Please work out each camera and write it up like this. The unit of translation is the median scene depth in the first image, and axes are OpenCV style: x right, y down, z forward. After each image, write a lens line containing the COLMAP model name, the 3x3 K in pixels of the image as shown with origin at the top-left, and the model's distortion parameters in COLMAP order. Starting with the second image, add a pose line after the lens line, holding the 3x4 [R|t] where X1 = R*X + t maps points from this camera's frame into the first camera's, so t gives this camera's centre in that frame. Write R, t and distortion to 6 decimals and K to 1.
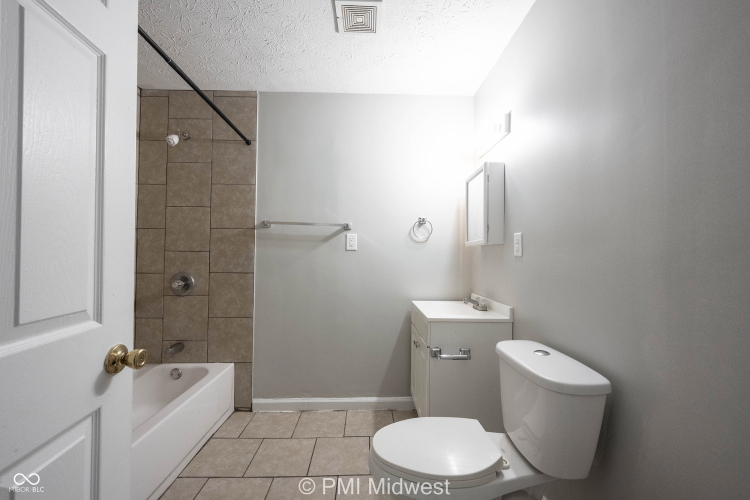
lens RADIAL K [[295.5, 0, 375.0], [0, 295.5, 250.0], [0, 0, 1]] dist [0.000170, 0.000085]
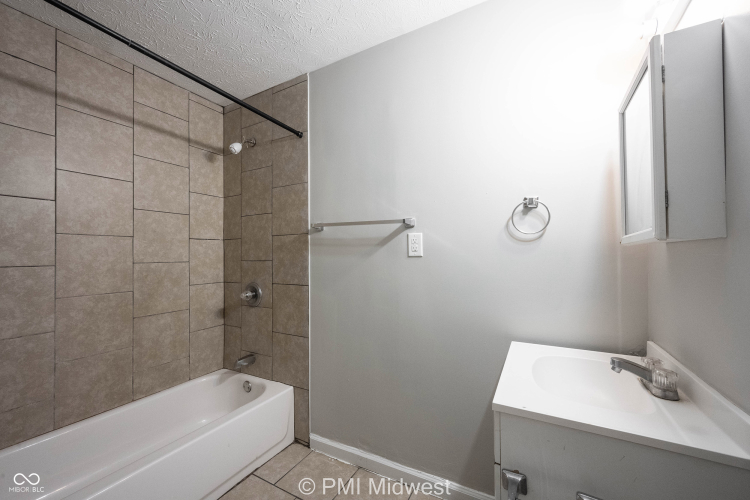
lens RADIAL K [[295.5, 0, 375.0], [0, 295.5, 250.0], [0, 0, 1]] dist [0.000170, 0.000085]
pose [[0.861702, -0.029347, -0.506566, 0.192498], [0.030474, 0.999517, -0.006067, -0.013535], [0.506499, -0.010209, 0.862180, 0.361101]]
